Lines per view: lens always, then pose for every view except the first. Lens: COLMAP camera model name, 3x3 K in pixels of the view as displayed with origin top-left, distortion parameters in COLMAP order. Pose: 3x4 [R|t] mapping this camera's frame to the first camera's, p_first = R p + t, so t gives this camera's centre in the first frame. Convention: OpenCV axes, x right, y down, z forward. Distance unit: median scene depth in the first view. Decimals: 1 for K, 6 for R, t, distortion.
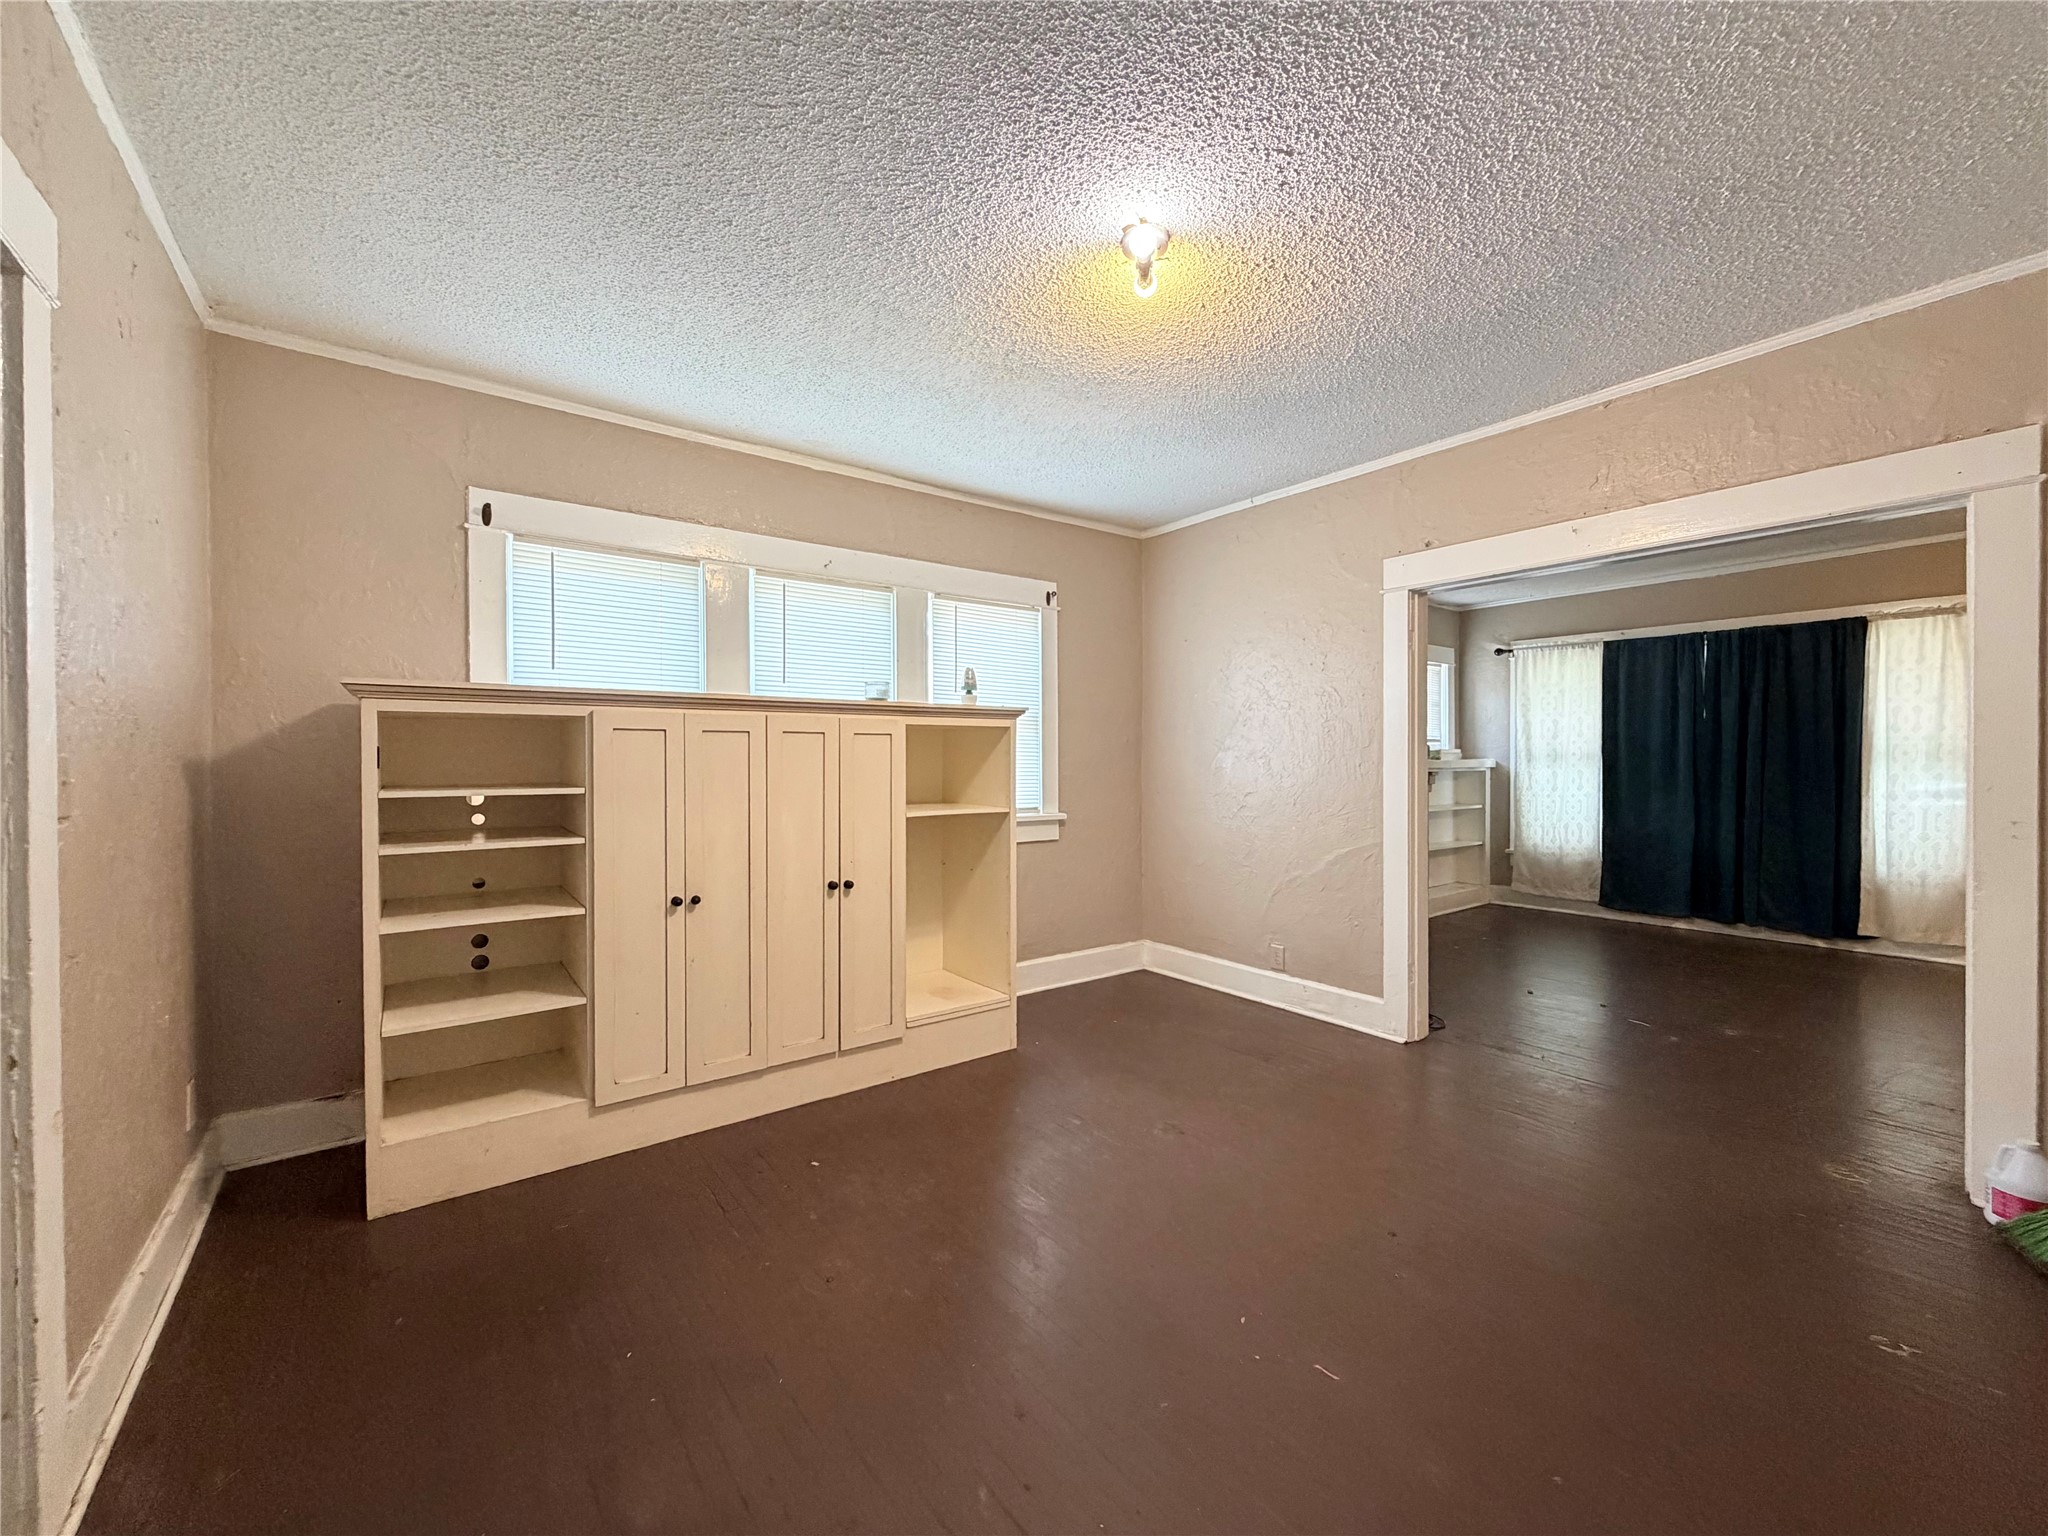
lens RADIAL K [[811.7, 0, 1019.7], [0, 811.7, 768.3], [0, 0, 1]] dist [-0.000380, 0.000011]
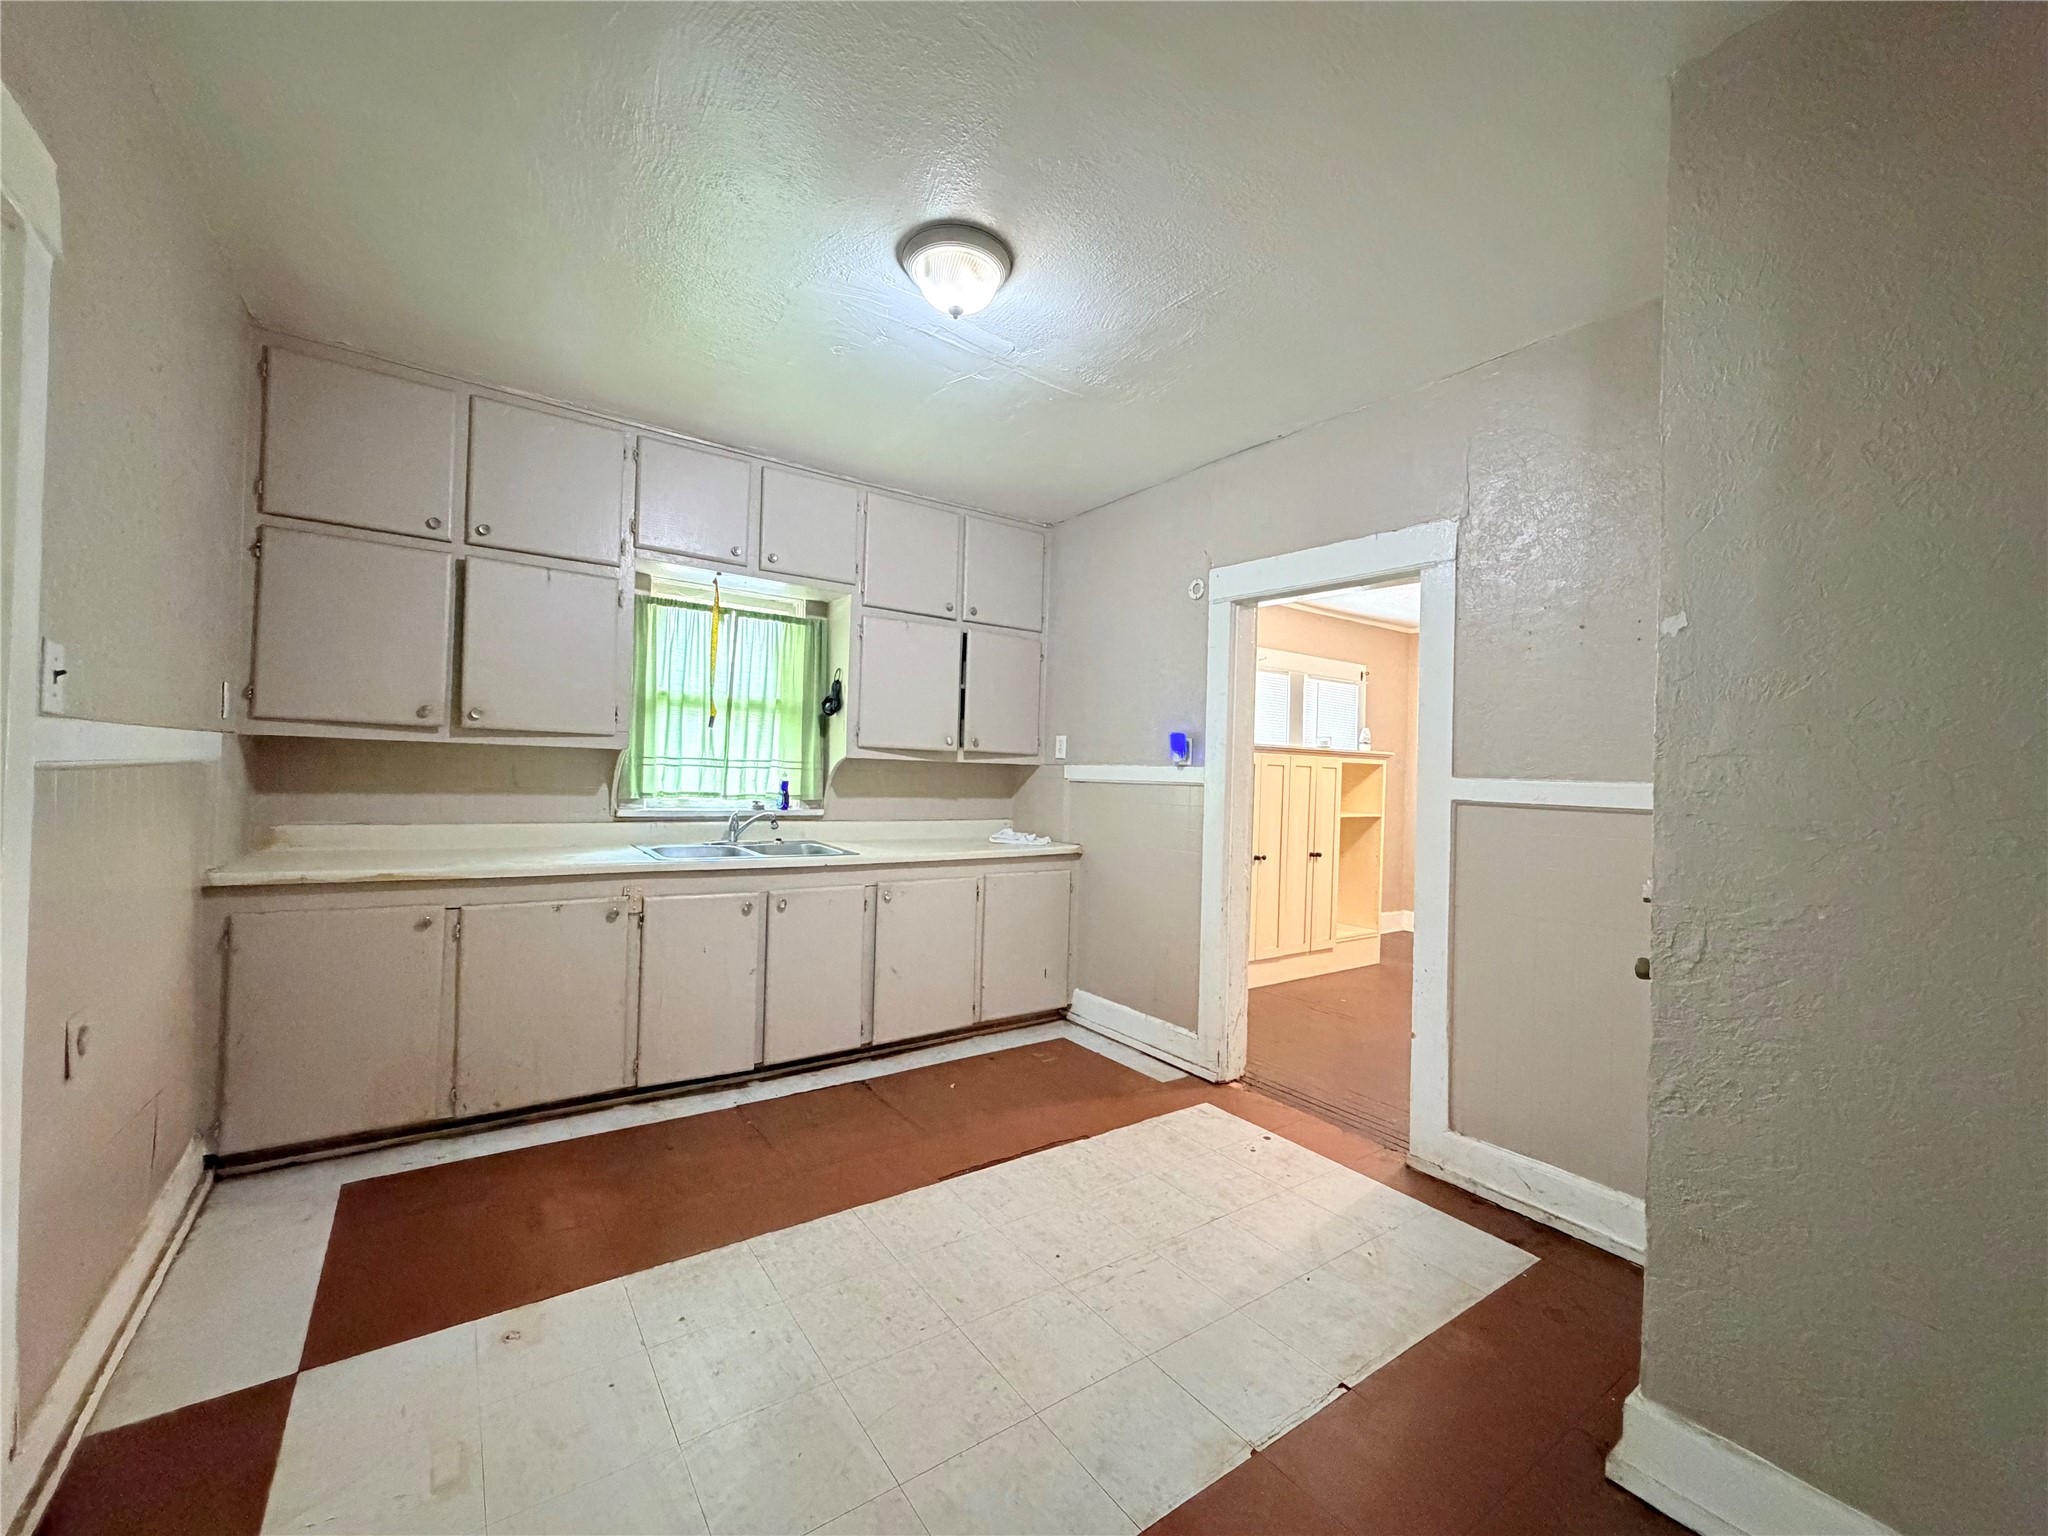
lens RADIAL K [[811.7, 0, 1019.7], [0, 811.7, 768.3], [0, 0, 1]] dist [-0.000380, 0.000011]
pose [[0.999036, 0.040908, -0.015939, -0.784898], [-0.041131, 0.999057, -0.013918, 0.009370], [0.015354, 0.014560, 0.999776, -0.700177]]
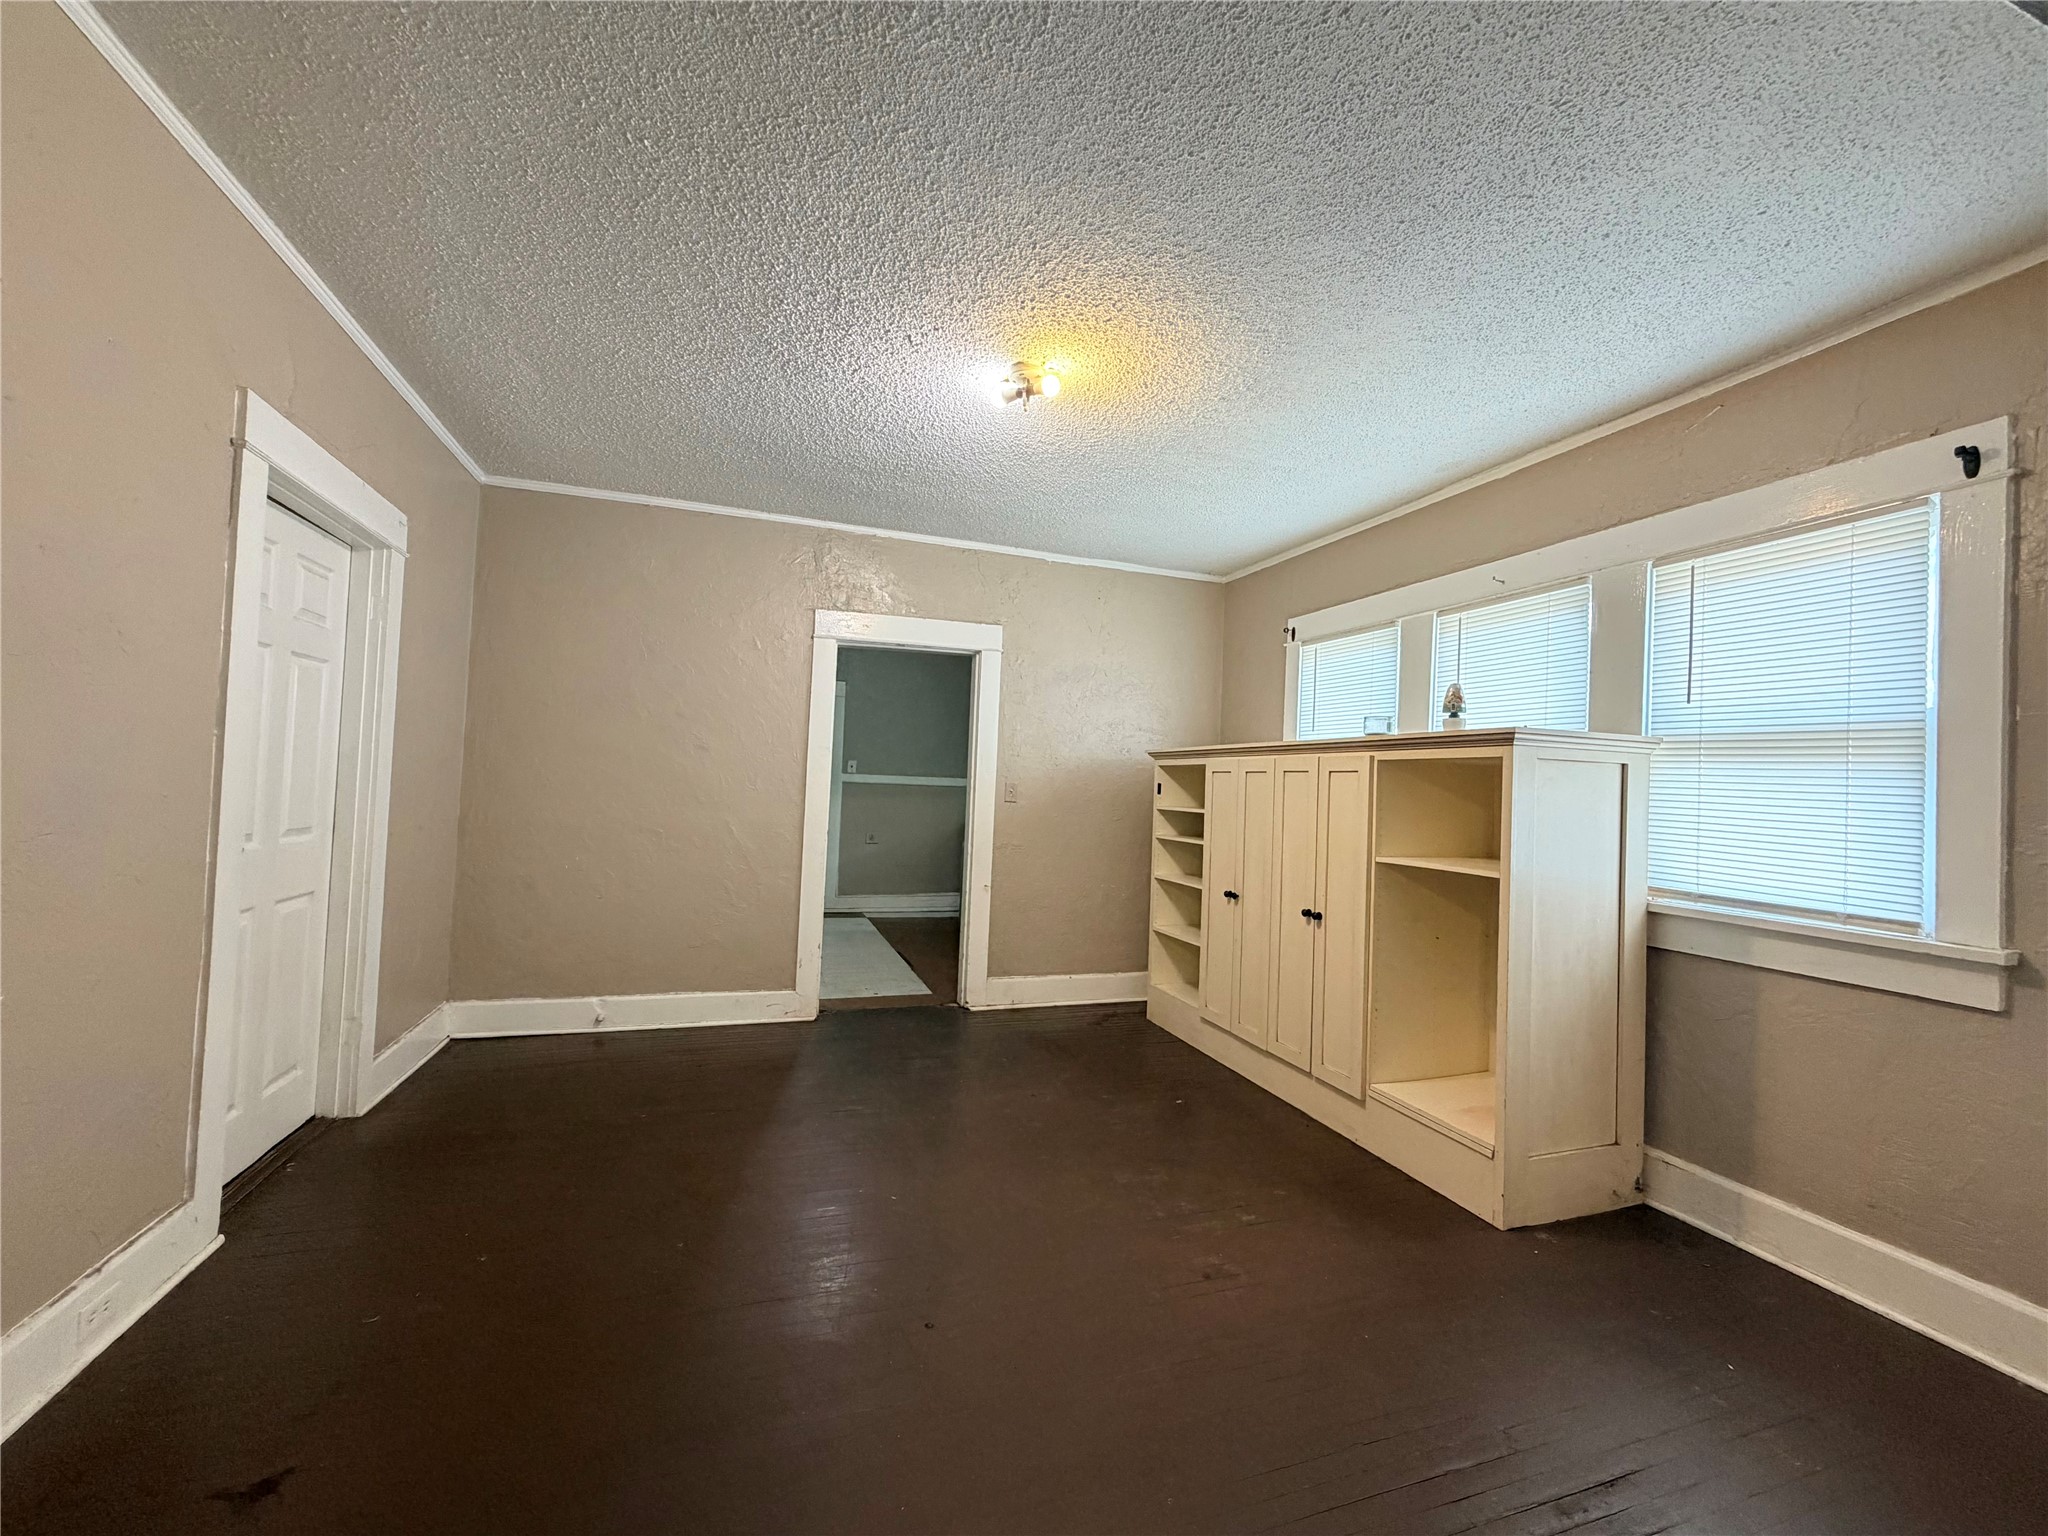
lens RADIAL K [[811.7, 0, 1019.7], [0, 811.7, 768.3], [0, 0, 1]] dist [-0.000380, 0.000011]
pose [[-0.309316, -0.029750, -0.950494, 0.860760], [-0.048141, 0.998719, -0.015594, -0.010700], [0.949740, 0.040934, -0.310352, 0.902586]]
